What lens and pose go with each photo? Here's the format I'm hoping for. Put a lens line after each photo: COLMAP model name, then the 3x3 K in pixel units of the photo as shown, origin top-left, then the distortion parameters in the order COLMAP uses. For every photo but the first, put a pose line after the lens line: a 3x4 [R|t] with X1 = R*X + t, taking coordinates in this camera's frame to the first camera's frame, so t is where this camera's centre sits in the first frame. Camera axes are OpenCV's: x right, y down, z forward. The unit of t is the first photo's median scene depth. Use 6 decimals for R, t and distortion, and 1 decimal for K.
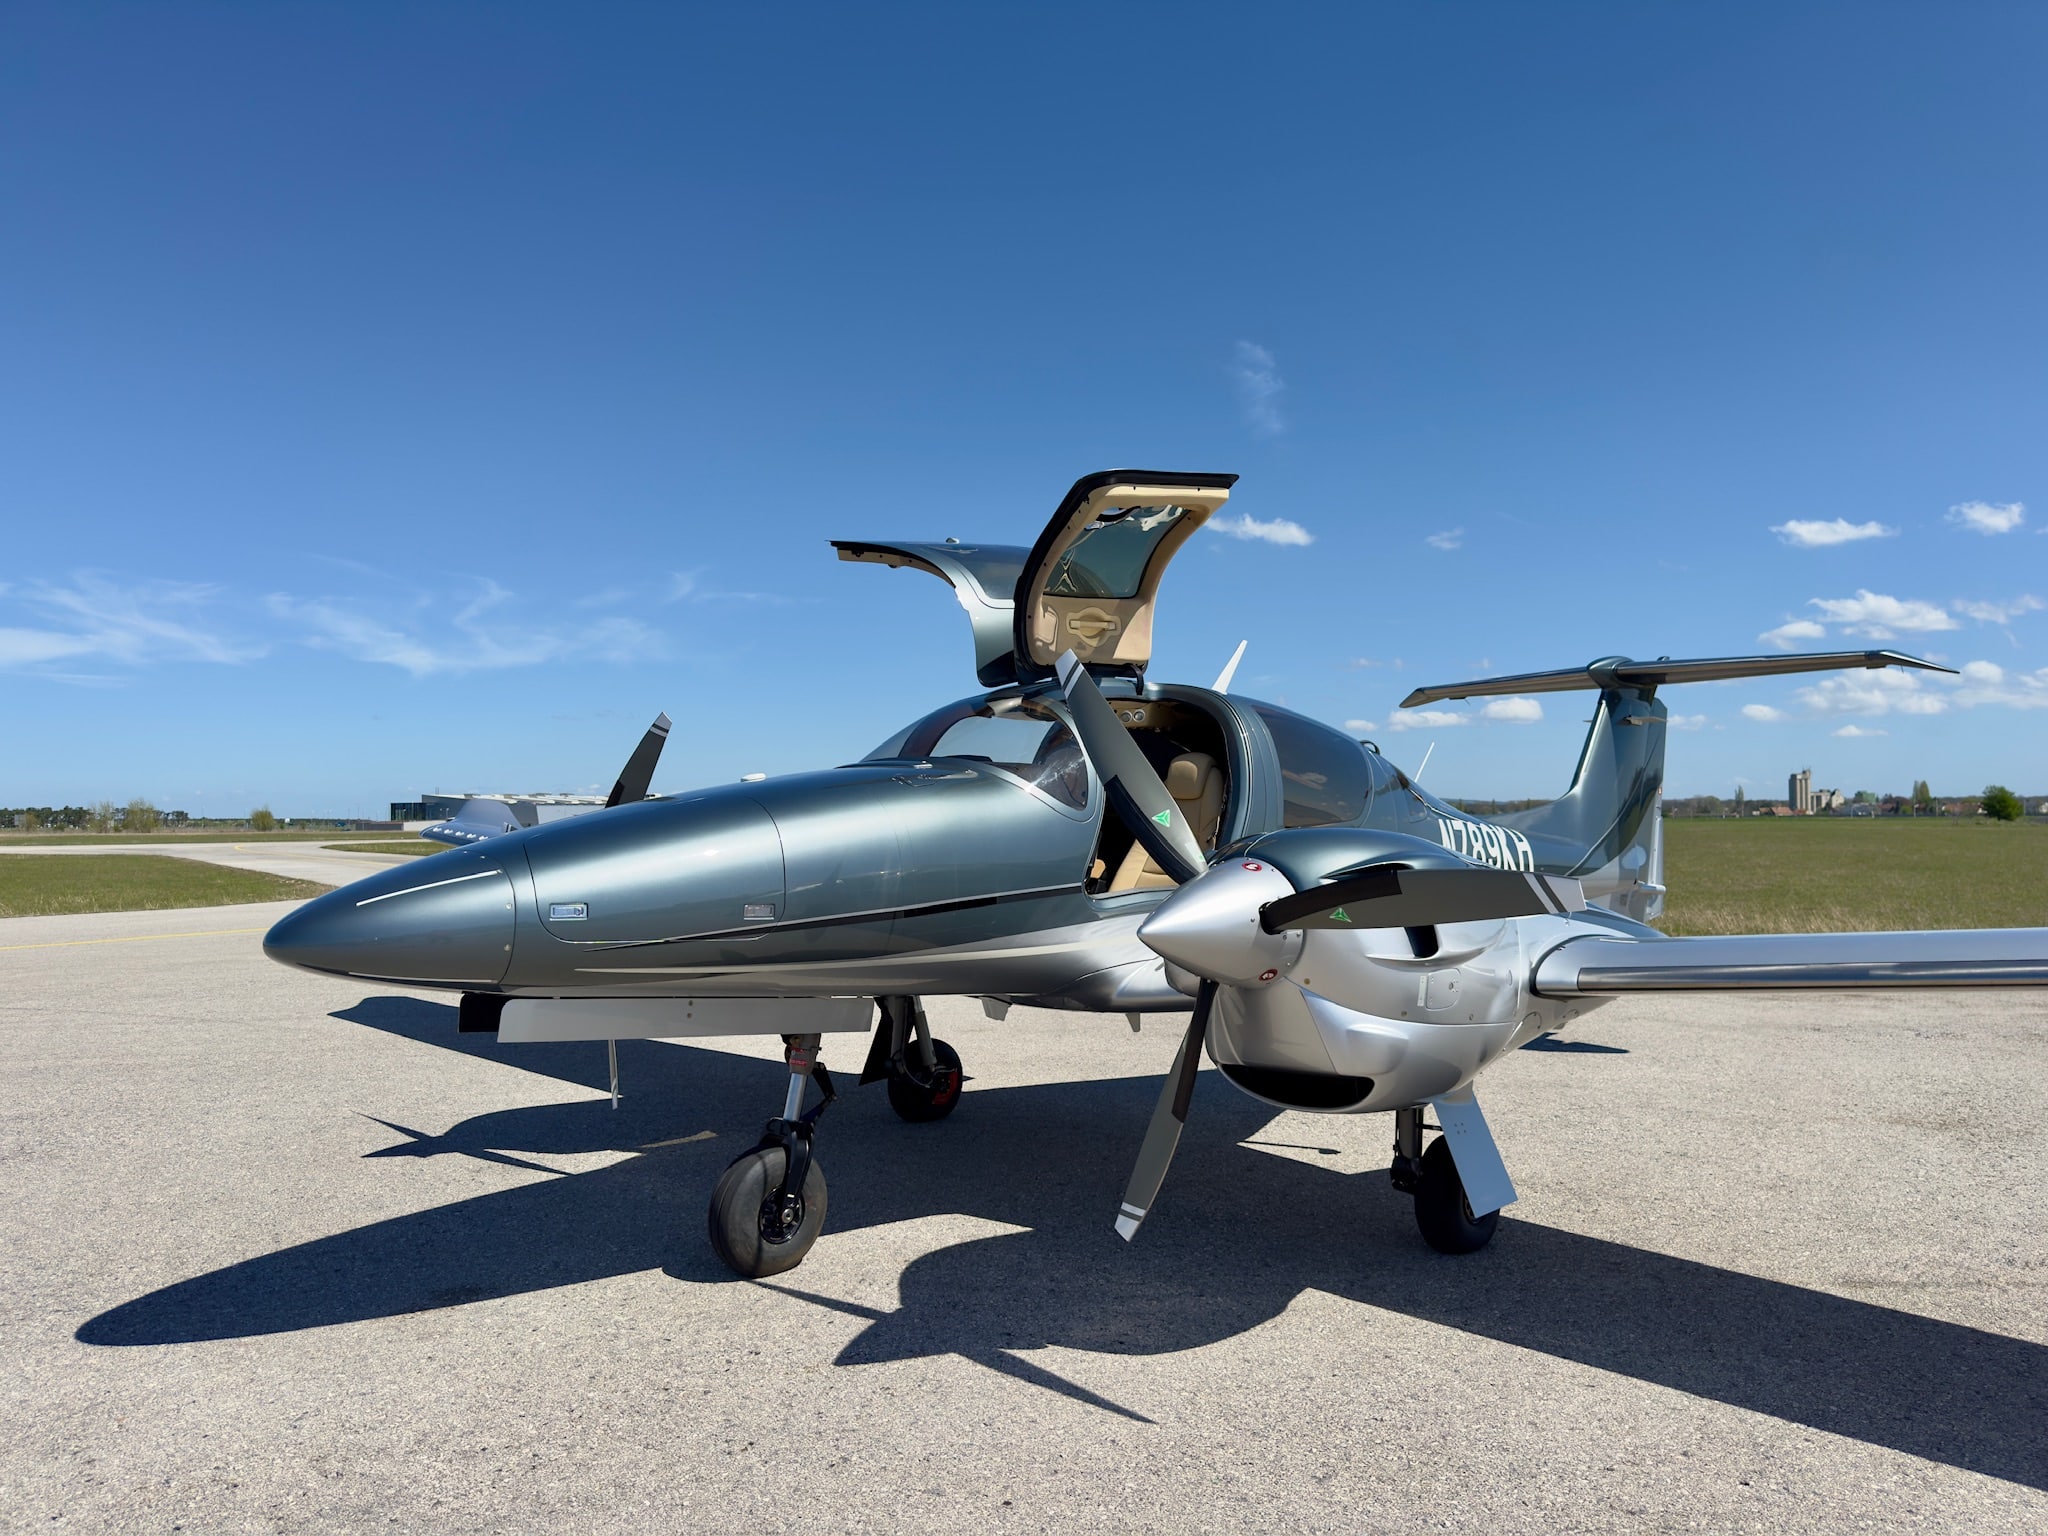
lens RADIAL K [[1430.2, 0, 1029.8], [0, 1430.2, 772.1], [0, 0, 1]] dist [0.122468, -0.192831]
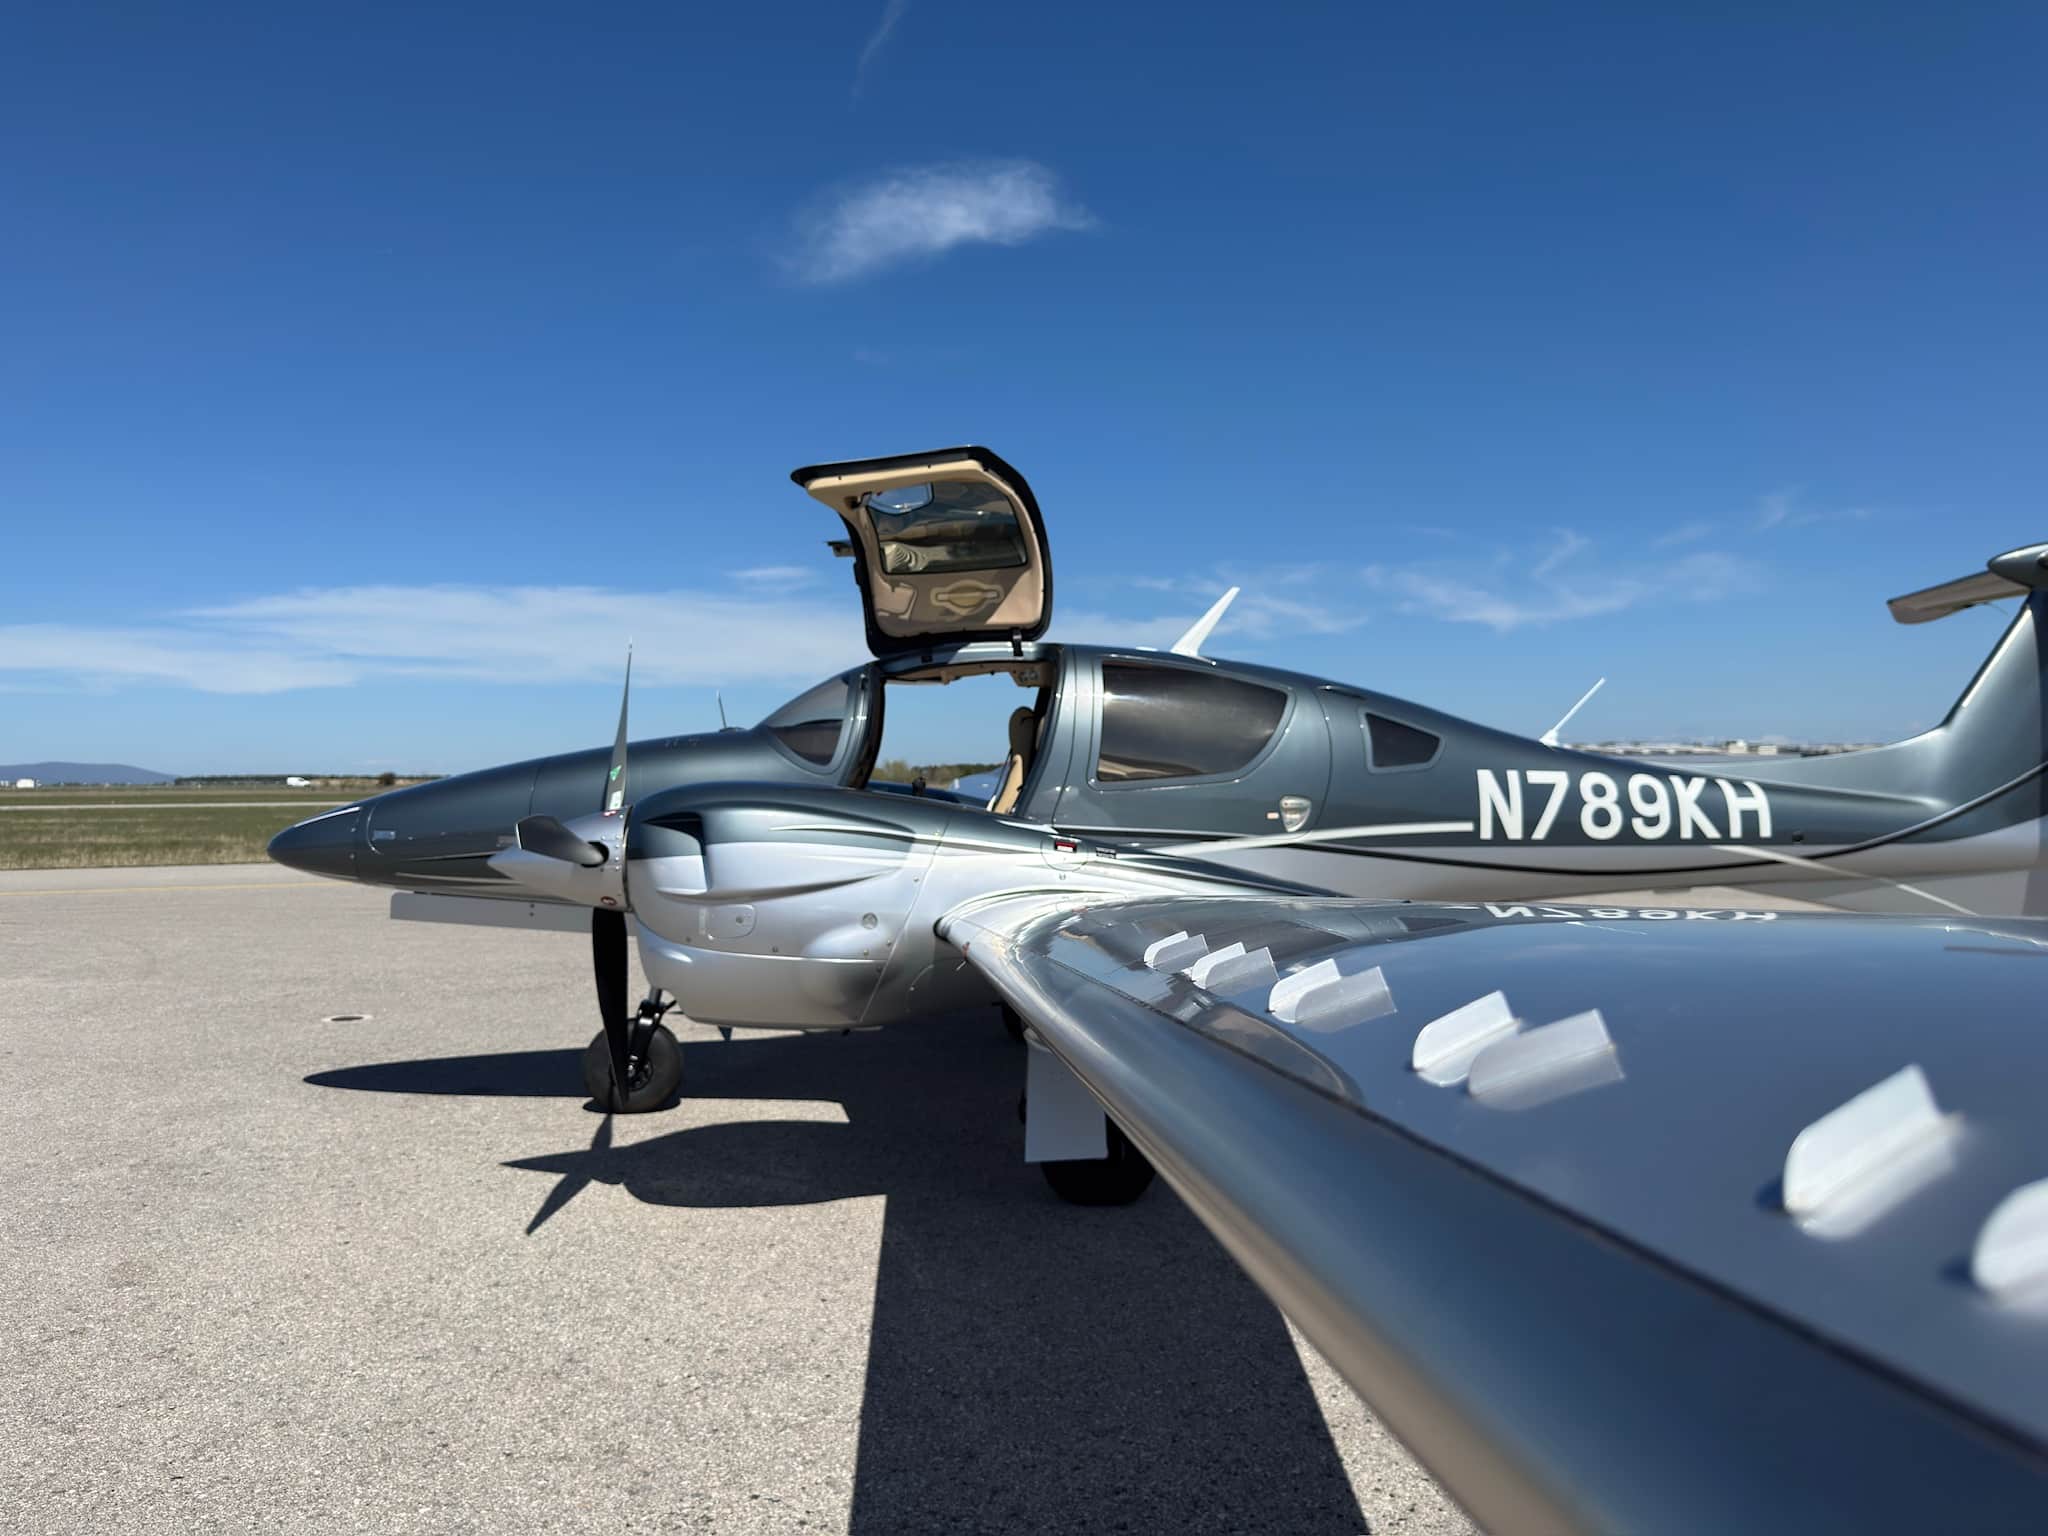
lens RADIAL K [[1427.1, 0, 1034.6], [0, 1427.1, 803.7], [0, 0, 1]] dist [0.149507, -0.251923]
pose [[0.748398, 0.013626, -0.663110, 0.743373], [0.023465, 0.998619, 0.047003, 0.005584], [0.662834, -0.050737, 0.747045, 0.193151]]
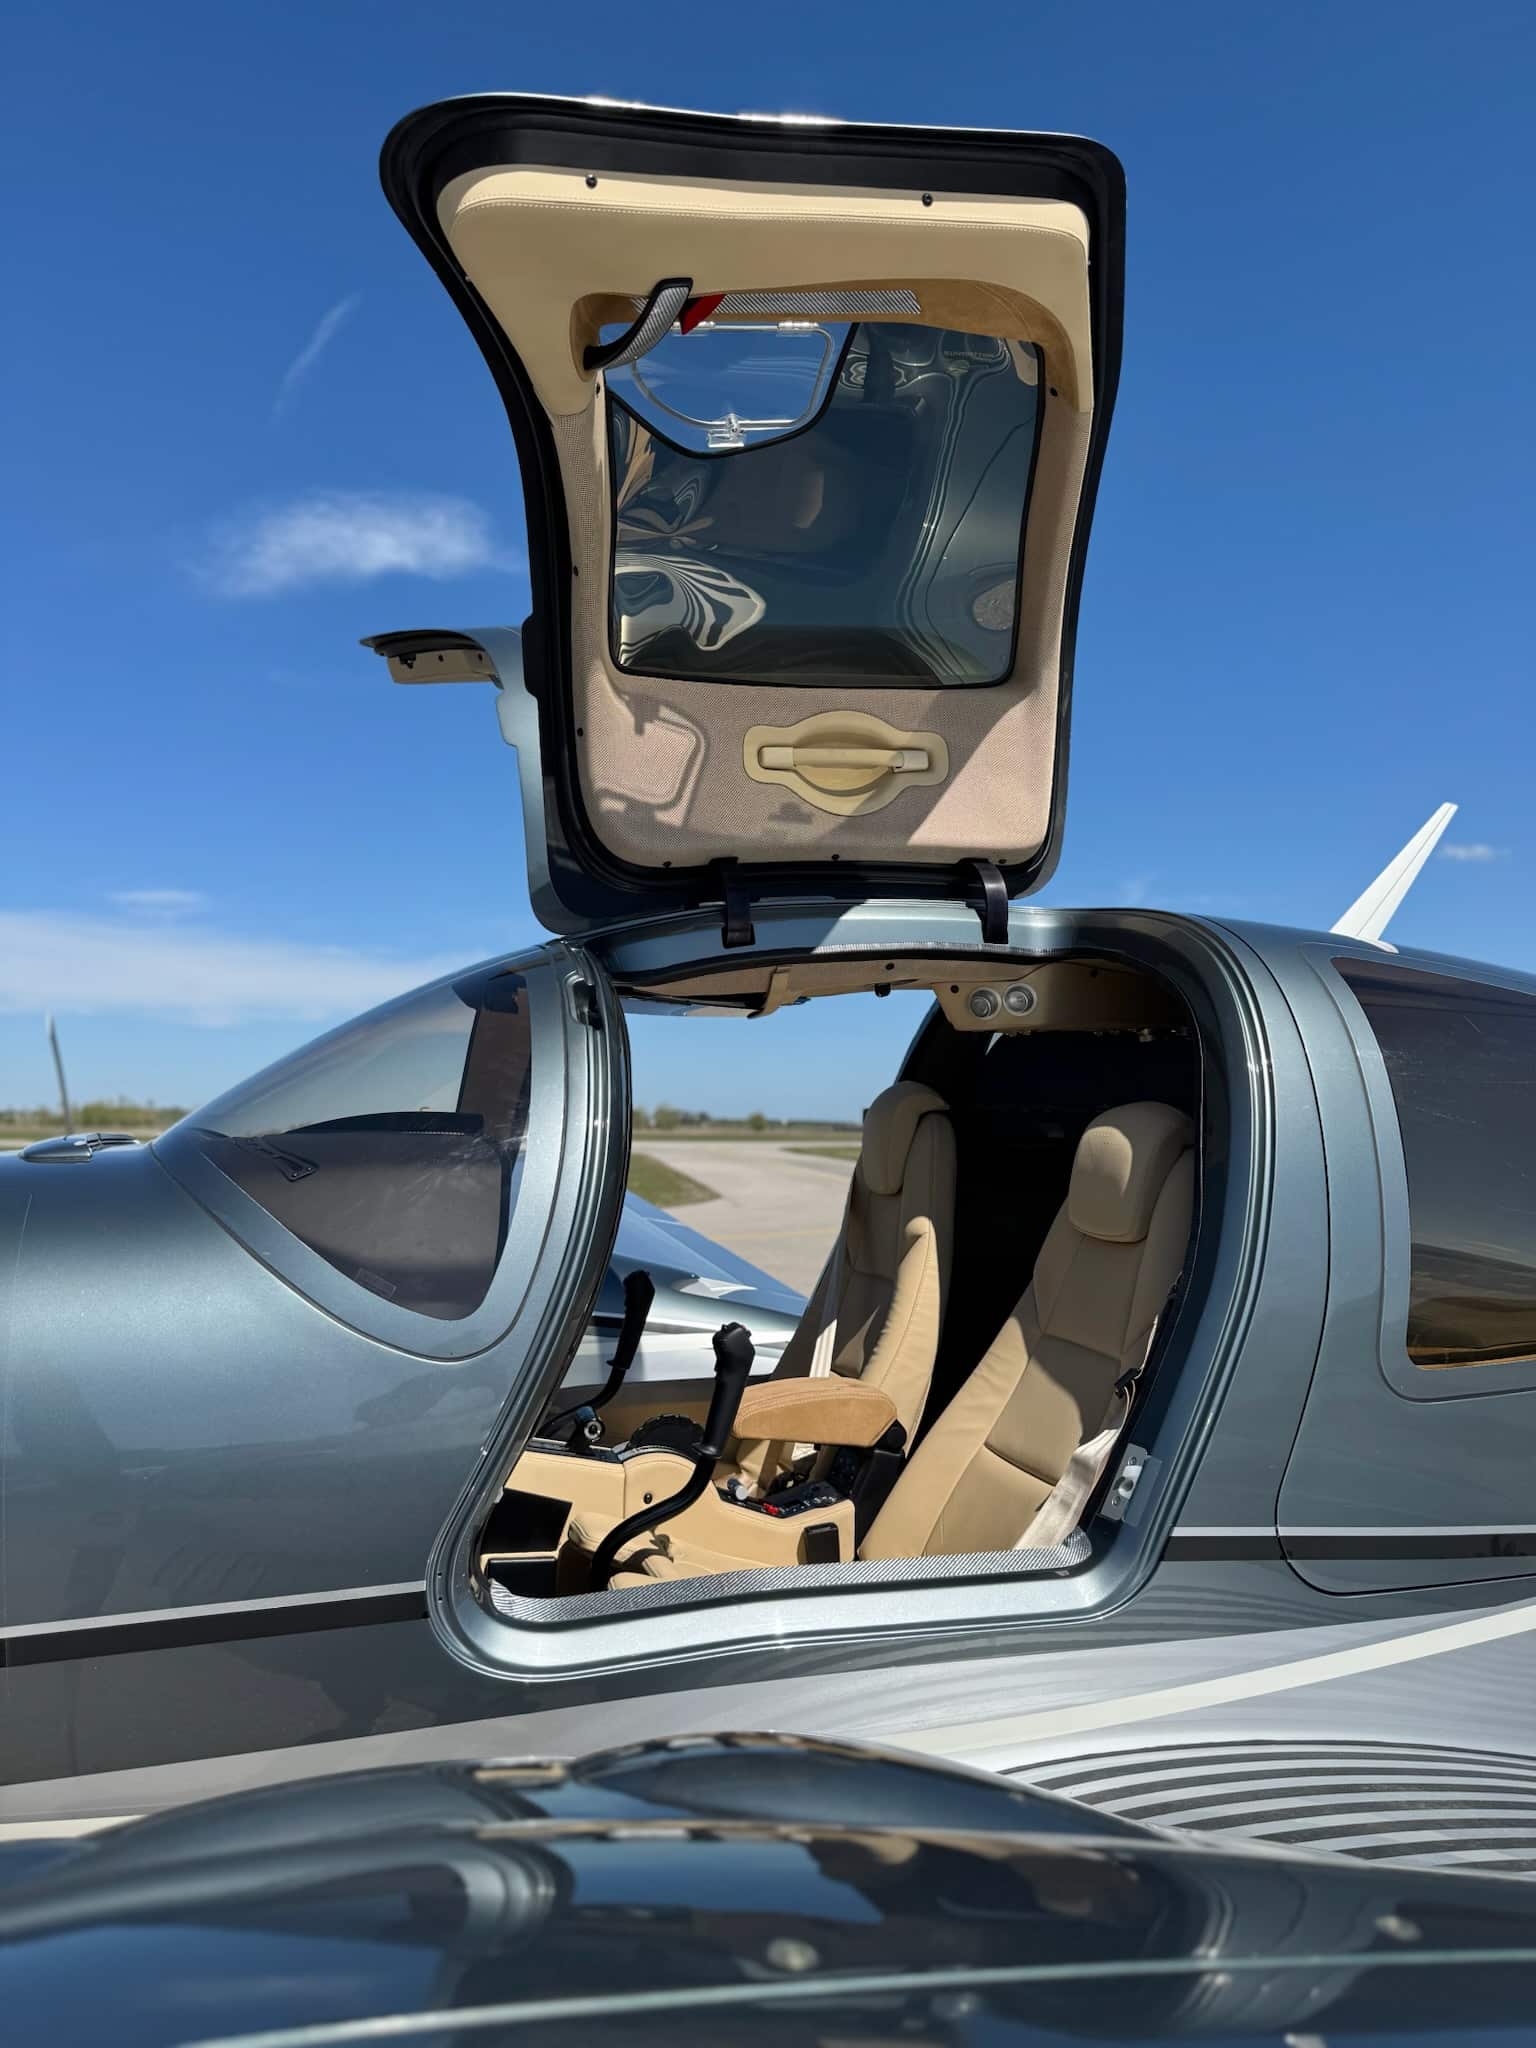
lens RADIAL K [[1430.2, 0, 767.6], [0, 1430.2, 1047.7], [0, 0, 1]] dist [0.122468, -0.192831]
pose [[0.874198, -0.004533, -0.485548, 0.190478], [-0.006469, 0.999759, -0.020981, -0.017759], [0.485526, 0.021483, 0.873958, 0.609712]]
